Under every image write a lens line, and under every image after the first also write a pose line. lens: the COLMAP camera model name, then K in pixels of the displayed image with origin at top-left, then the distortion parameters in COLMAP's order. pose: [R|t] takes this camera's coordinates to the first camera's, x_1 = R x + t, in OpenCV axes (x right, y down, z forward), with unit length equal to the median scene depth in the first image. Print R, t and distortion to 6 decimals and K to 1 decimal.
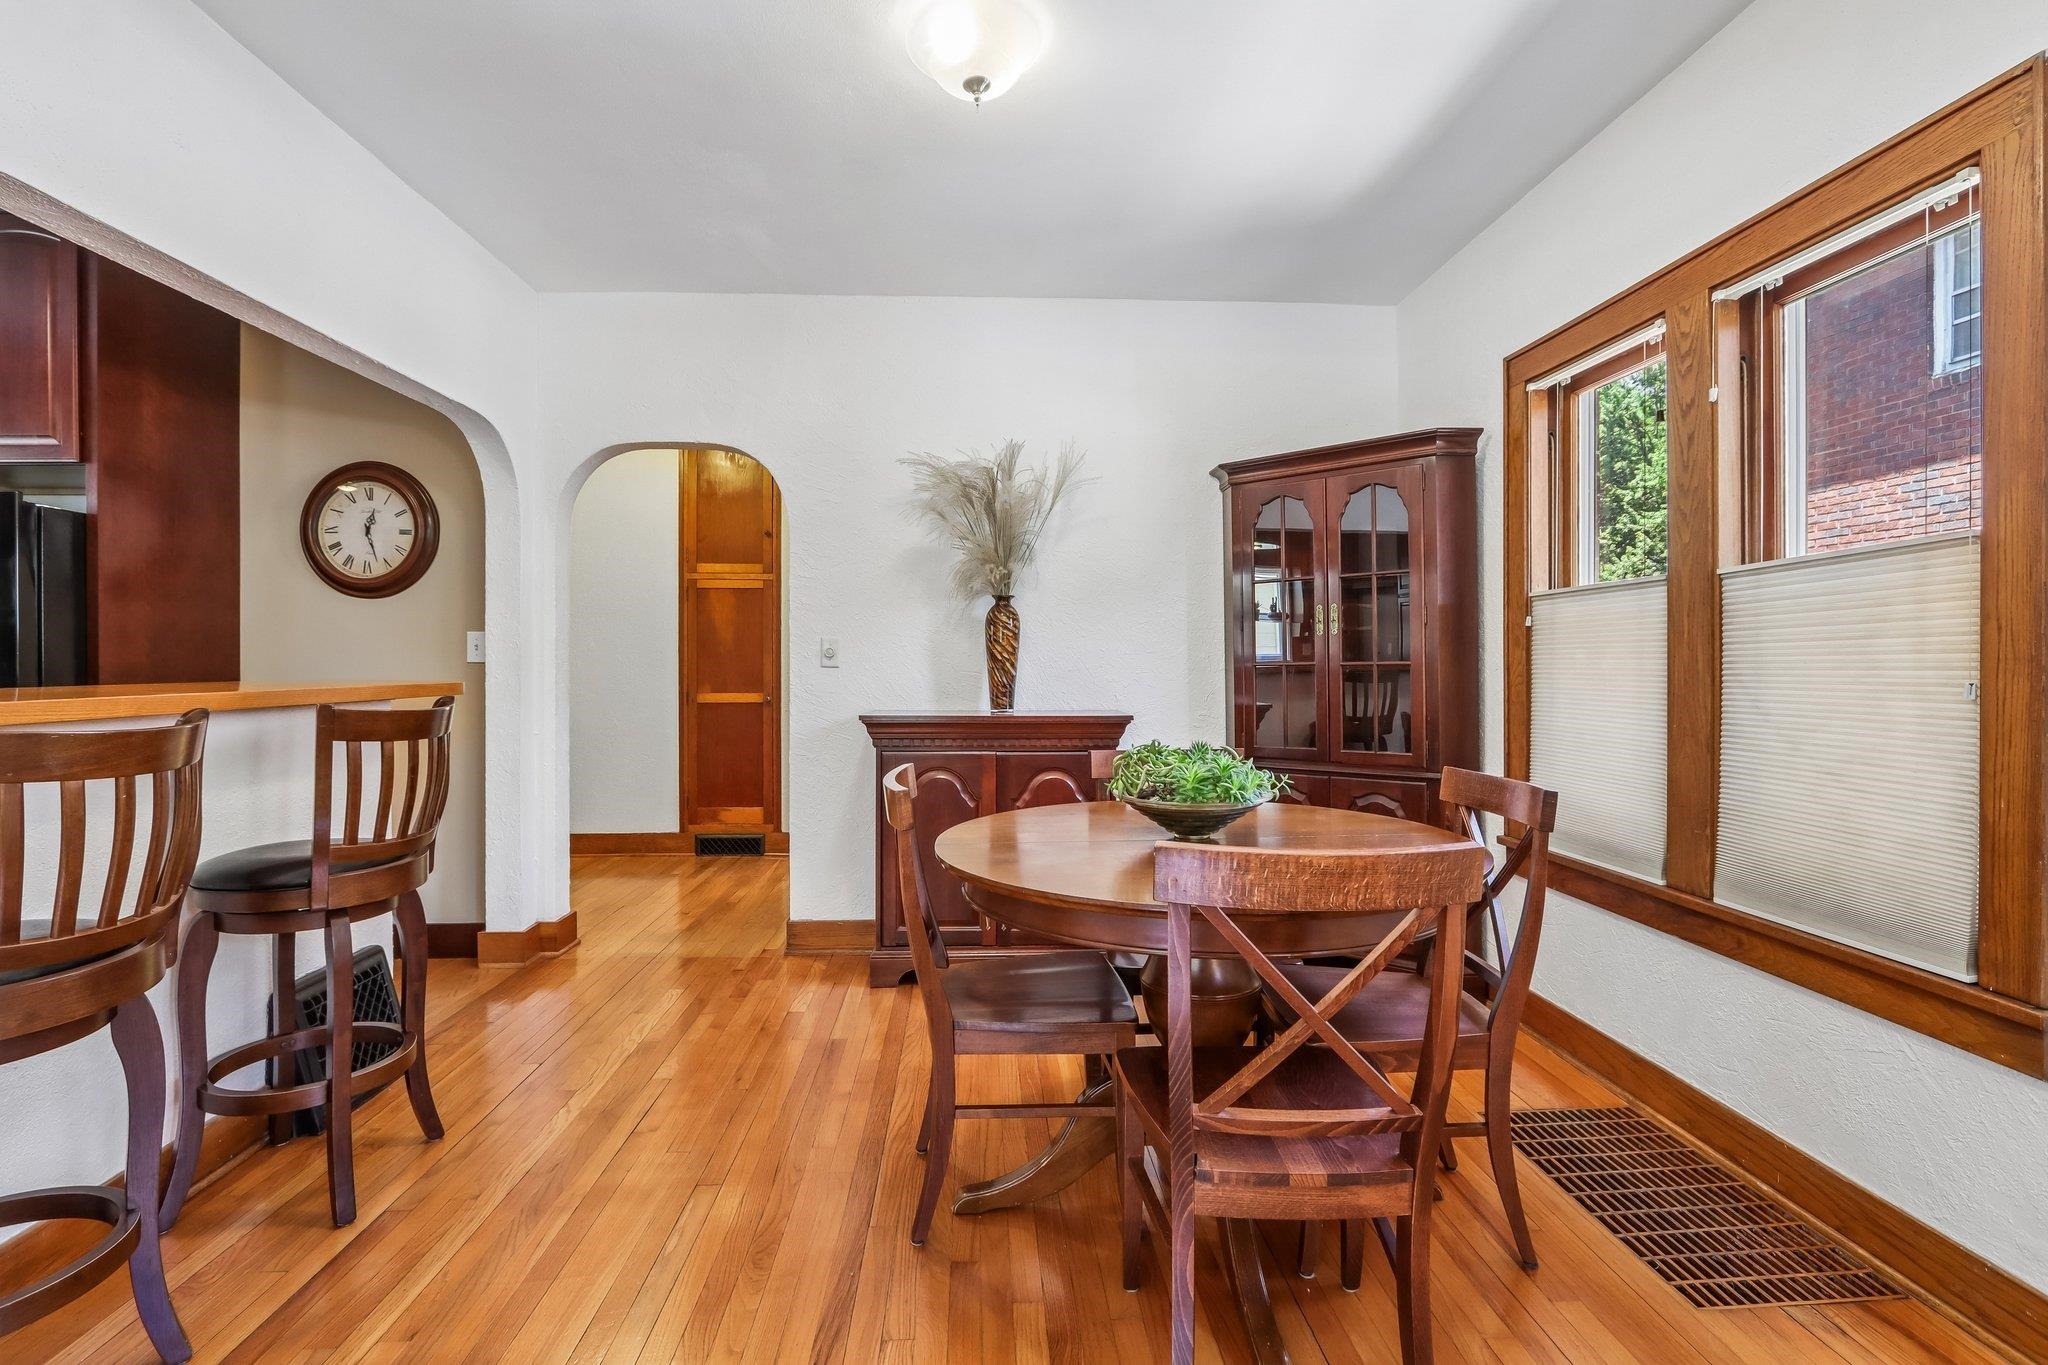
lens RADIAL K [[947.7, 0, 1019.7], [0, 947.7, 663.0], [0, 0, 1]] dist [-0.015462, 0.000706]
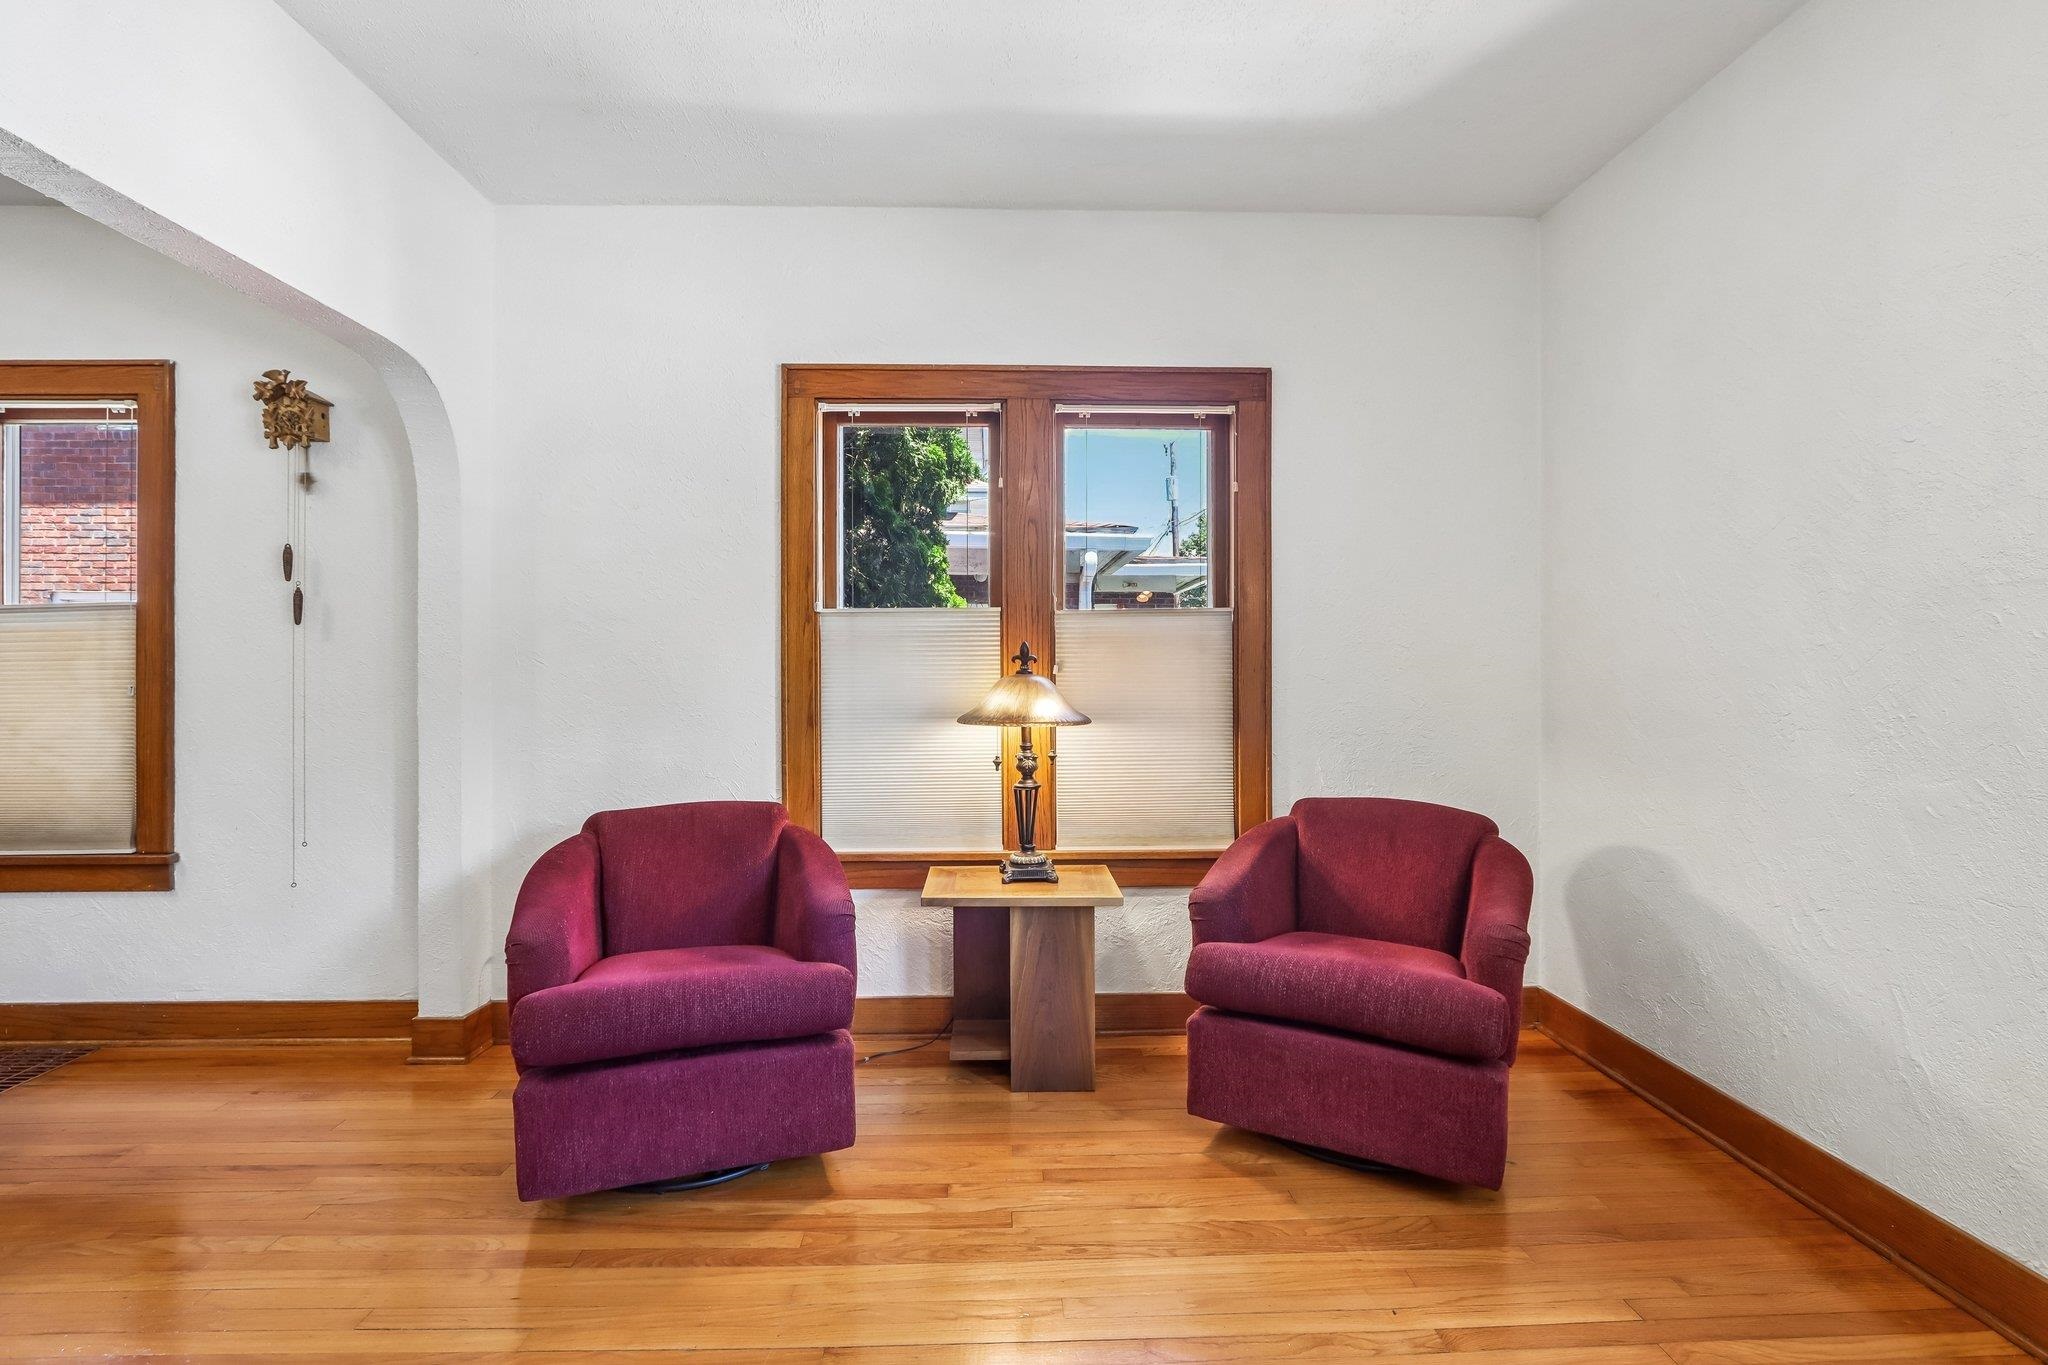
lens RADIAL K [[954.3, 0, 1027.0], [0, 954.3, 665.8], [0, 0, 1]] dist [-0.013081, 0.000796]
pose [[0.014882, 0.002168, 0.999887, -0.384274], [0.005069, 0.999985, -0.002243, -0.002780], [-0.999876, 0.005102, 0.014871, -0.374906]]
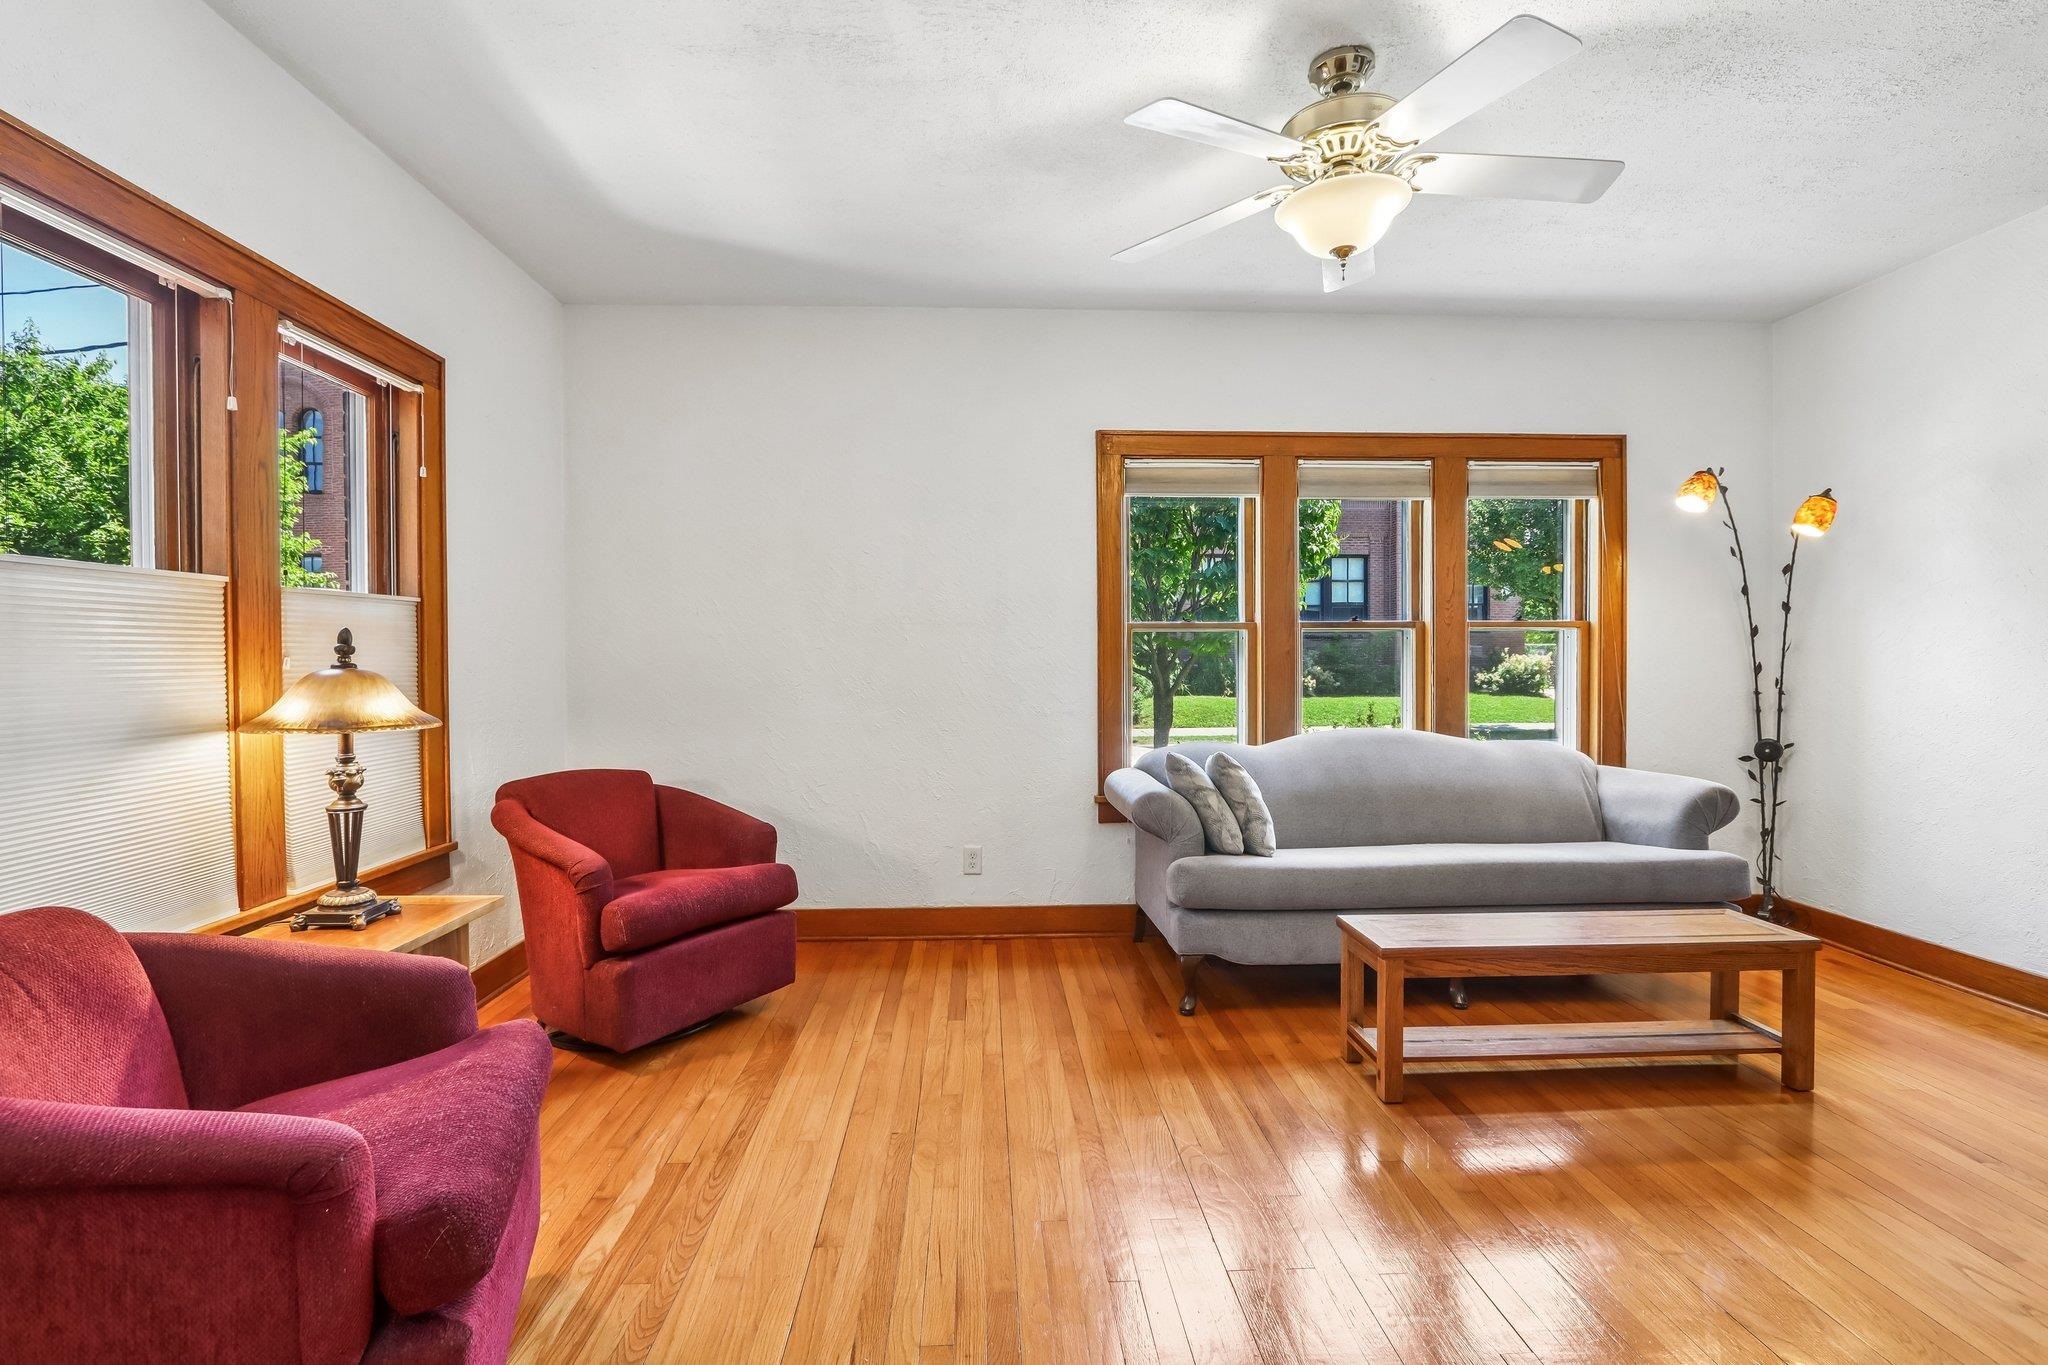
lens RADIAL K [[955.6, 0, 1017.0], [0, 955.6, 656.5], [0, 0, 1]] dist [-0.017561, 0.000182]
pose [[-0.999962, 0.005708, 0.006615, -0.012994], [0.005719, 0.999982, 0.001573, -0.003611], [-0.006606, 0.001611, -0.999977, 0.314833]]
